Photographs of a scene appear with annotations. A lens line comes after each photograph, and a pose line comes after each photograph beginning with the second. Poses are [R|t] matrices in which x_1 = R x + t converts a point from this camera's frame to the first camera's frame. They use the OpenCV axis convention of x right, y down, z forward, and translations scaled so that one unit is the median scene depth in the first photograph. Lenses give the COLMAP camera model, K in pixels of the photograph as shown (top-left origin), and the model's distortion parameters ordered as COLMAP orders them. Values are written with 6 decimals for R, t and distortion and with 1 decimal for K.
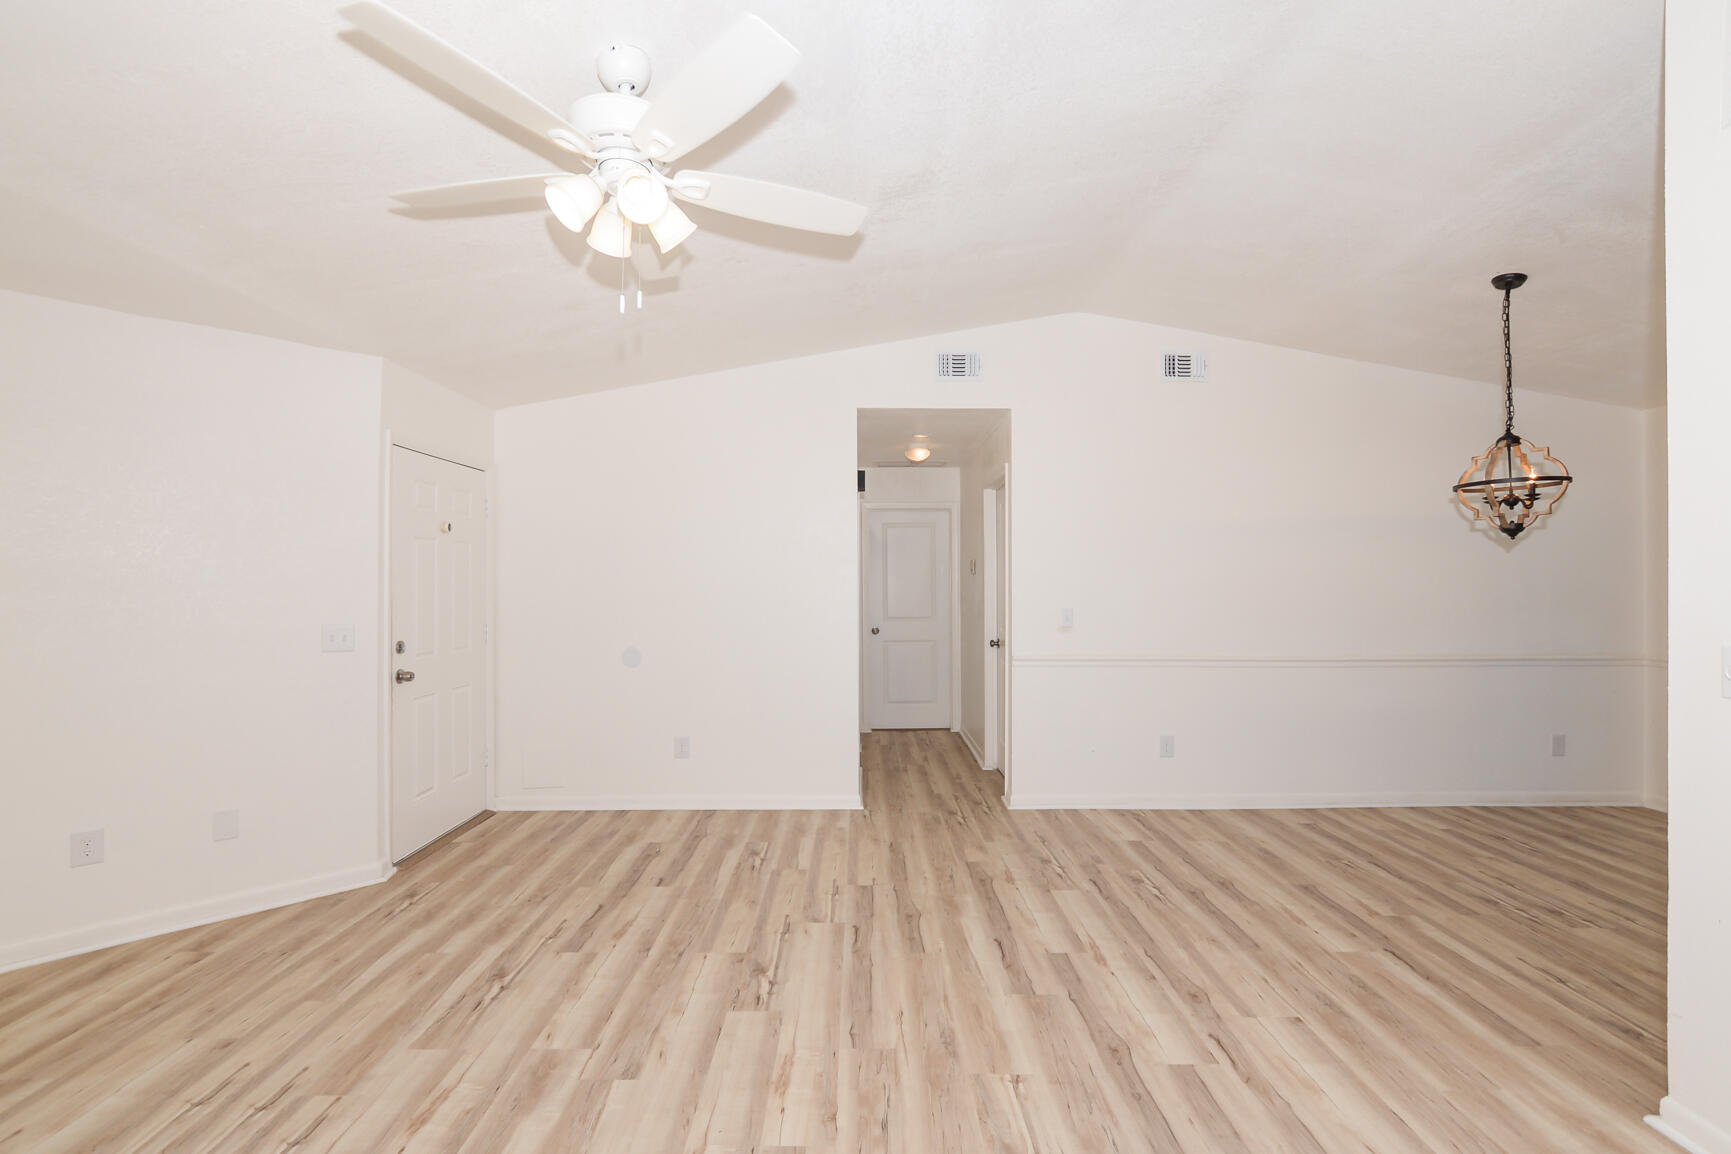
lens RADIAL K [[770.1, 0, 873.9], [0, 770.1, 585.9], [0, 0, 1]] dist [-0.022941, 0.003401]
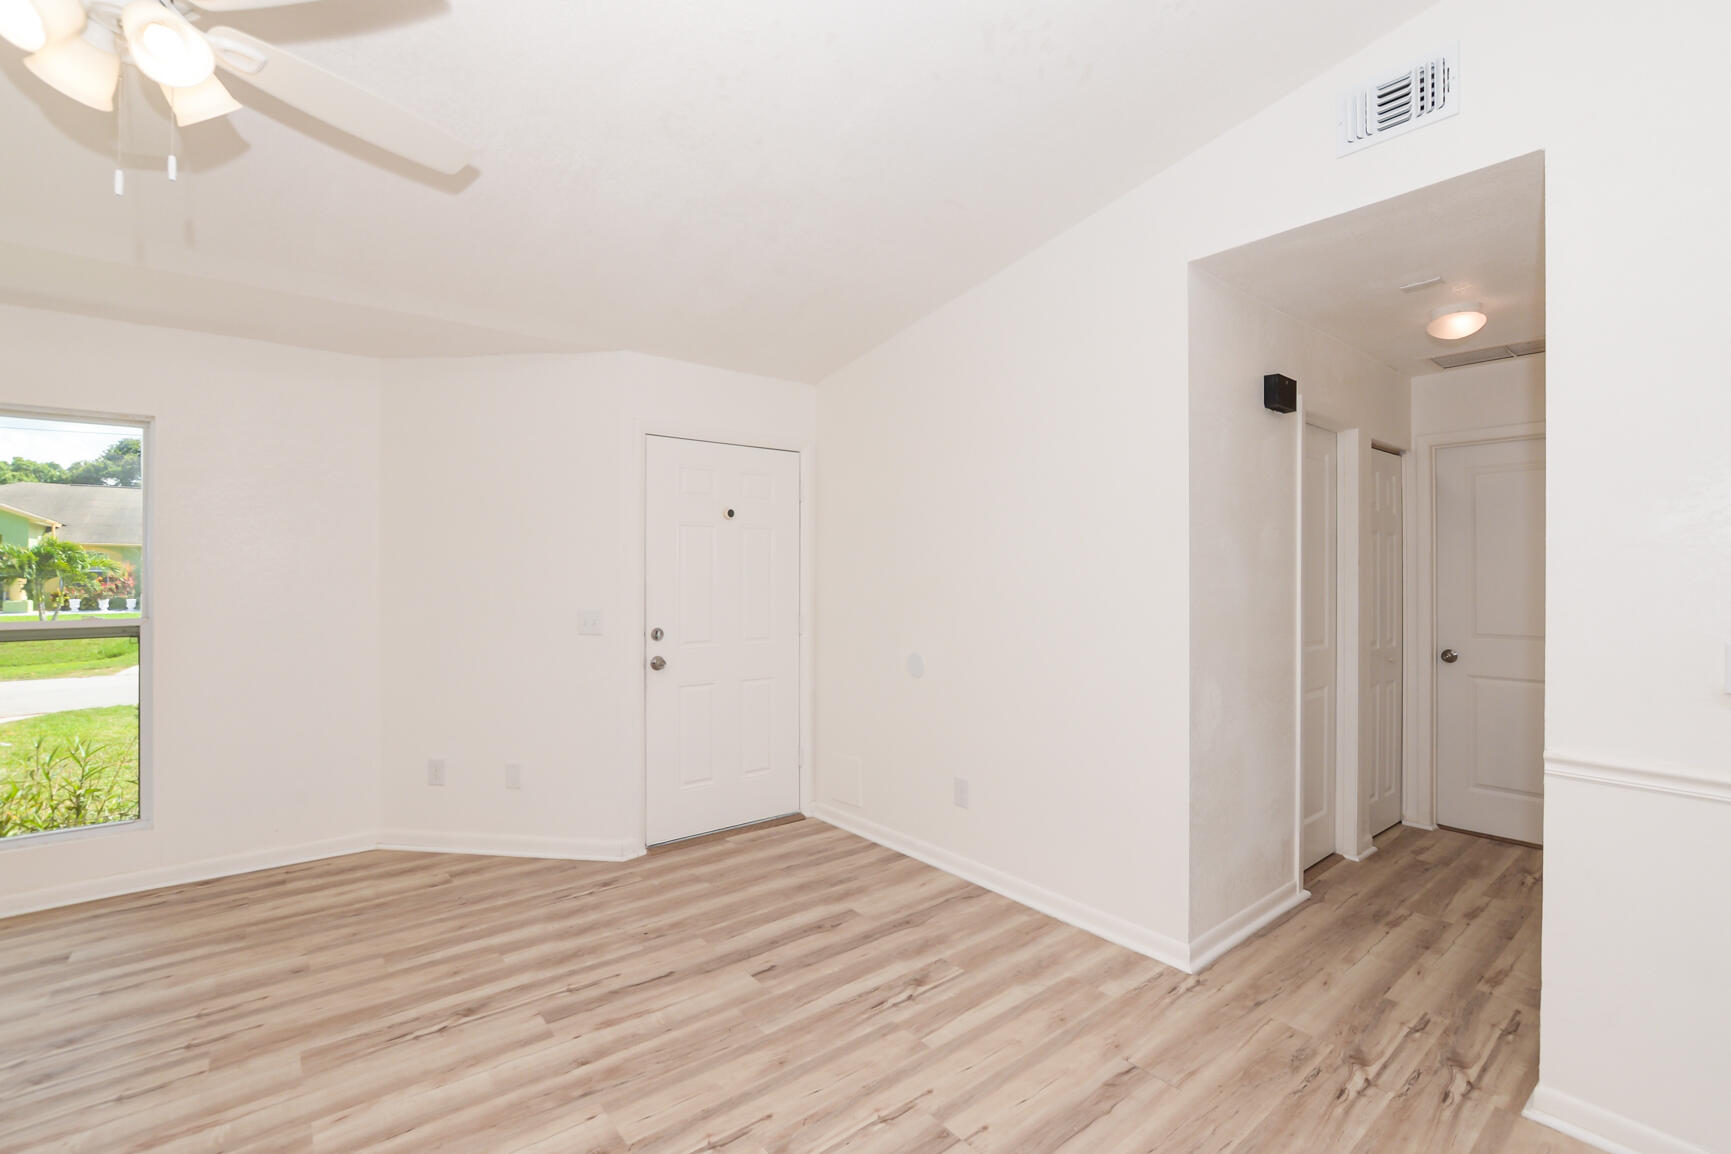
lens RADIAL K [[770.1, 0, 868.3], [0, 770.1, 575.6], [0, 0, 1]] dist [-0.022941, 0.003401]
pose [[0.610492, 0.003219, -0.792016, 0.386407], [-0.003883, 0.999992, 0.001071, 0.000814], [0.792013, 0.002422, 0.610500, 0.650513]]
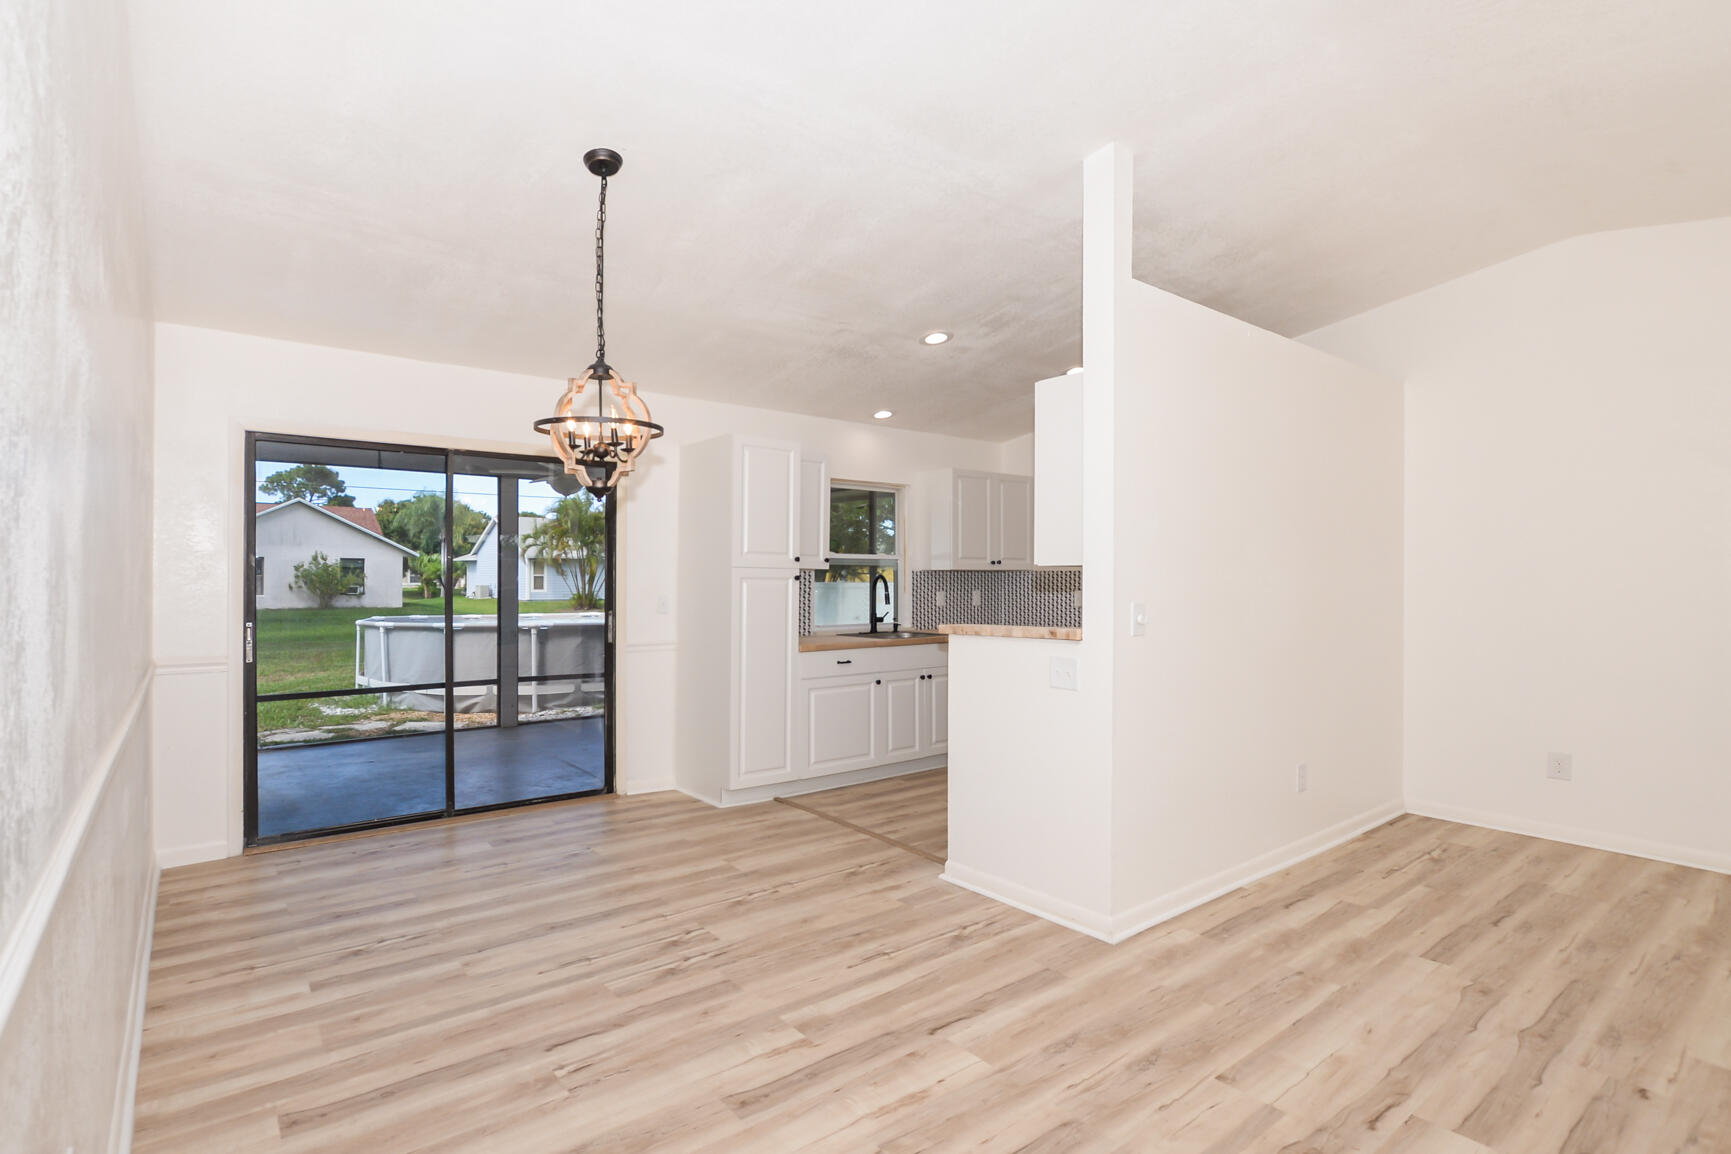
lens RADIAL K [[793.0, 0, 786.0], [0, 793.0, 595.6], [0, 0, 1]] dist [-0.029704, 0.000538]
pose [[-0.545219, -0.018888, 0.838081, 0.082931], [0.006201, 0.999628, 0.026563, 0.010612], [-0.838271, 0.019679, -0.544899, 1.352668]]
